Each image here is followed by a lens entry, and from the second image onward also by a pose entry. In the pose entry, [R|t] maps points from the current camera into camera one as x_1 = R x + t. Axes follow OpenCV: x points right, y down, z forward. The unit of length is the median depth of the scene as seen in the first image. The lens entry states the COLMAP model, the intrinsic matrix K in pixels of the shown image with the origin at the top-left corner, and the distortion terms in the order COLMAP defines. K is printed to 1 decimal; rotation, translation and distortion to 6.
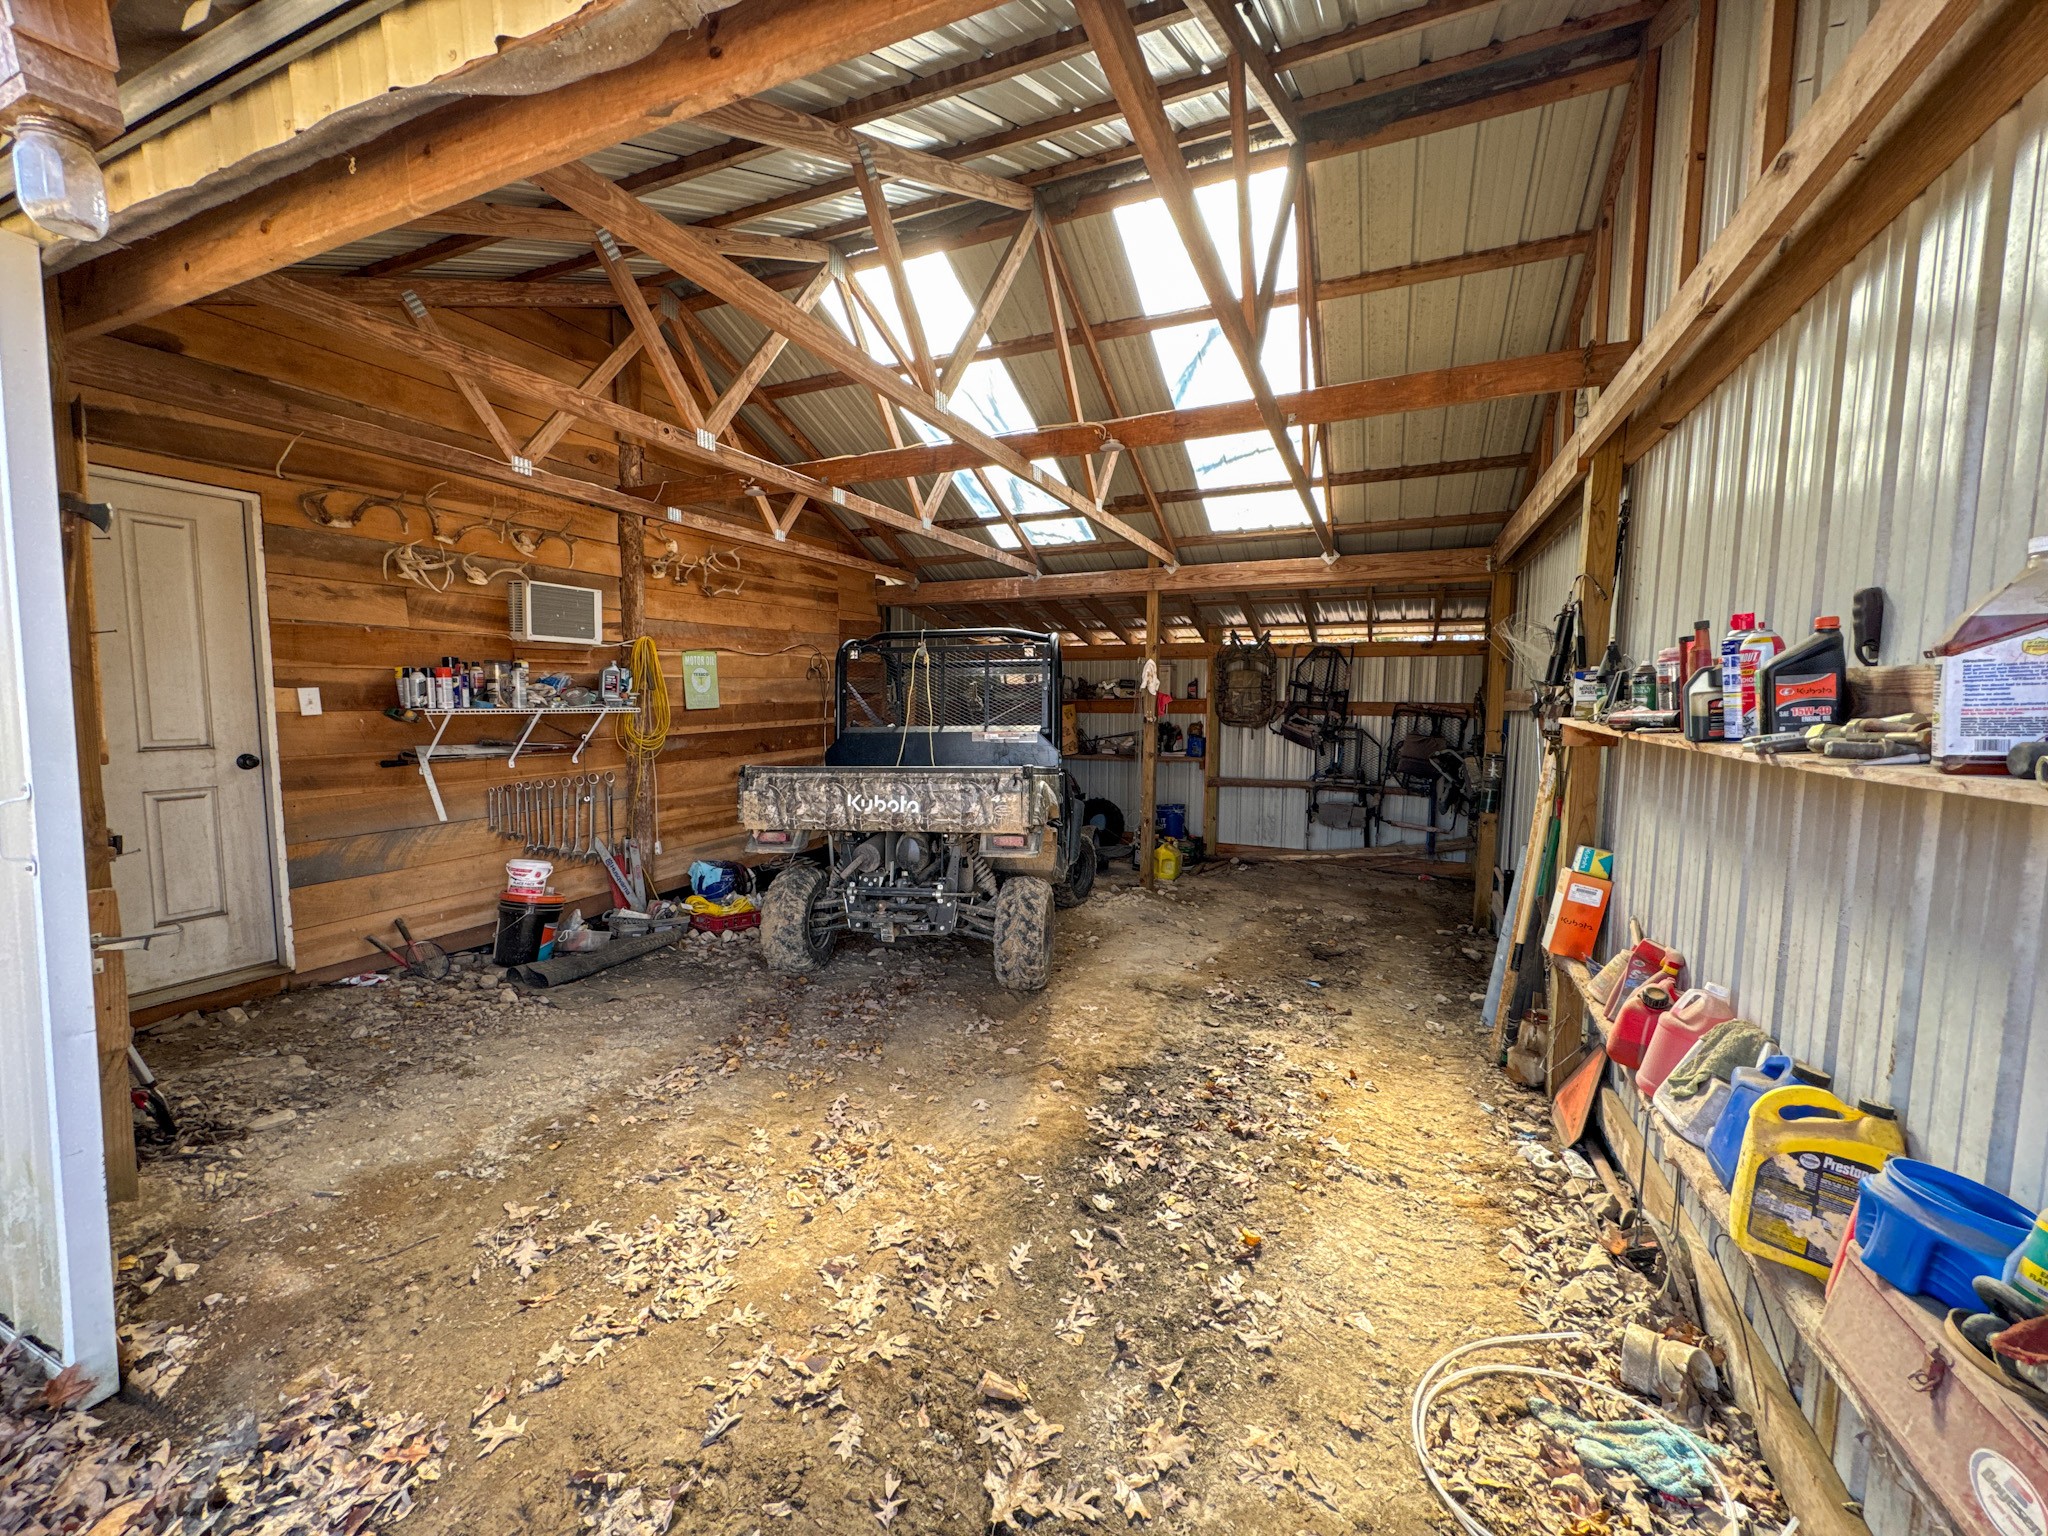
lens RADIAL K [[814.6, 0, 1028.6], [0, 814.6, 767.3], [0, 0, 1]] dist [-0.001548, 0.000376]
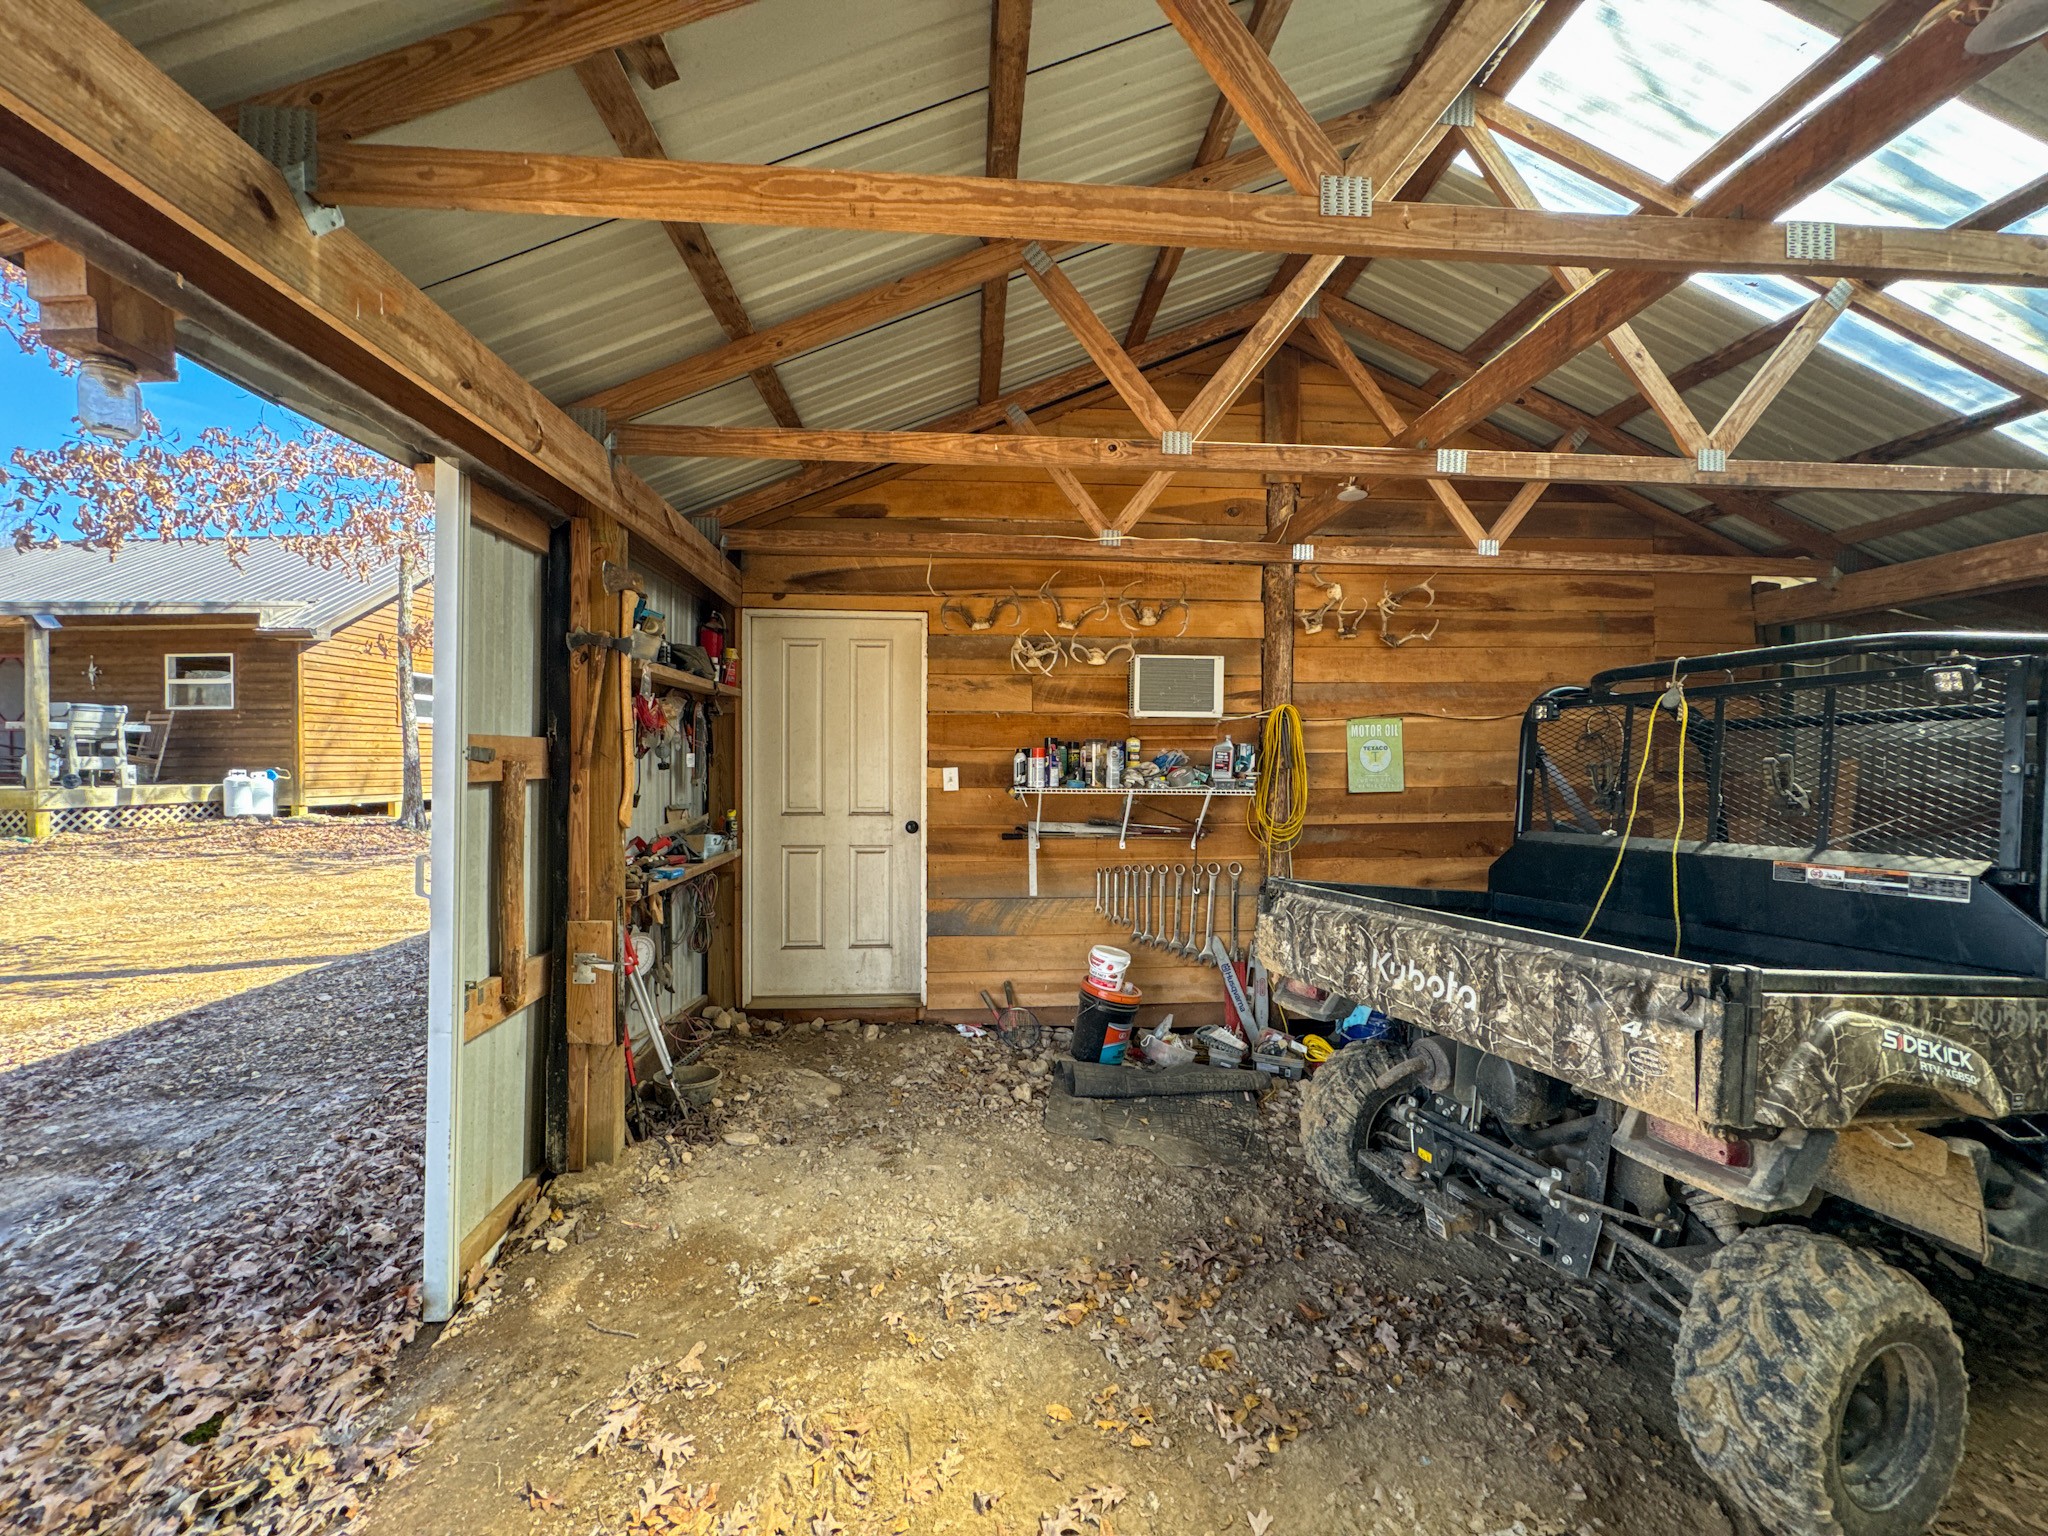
lens RADIAL K [[814.6, 0, 1021.6], [0, 814.6, 766.7], [0, 0, 1]] dist [-0.001548, 0.000376]
pose [[0.459096, 0.002029, -0.888384, 0.185456], [-0.081383, 0.995889, -0.039783, -0.053420], [0.884651, 0.090564, 0.457374, 0.487576]]
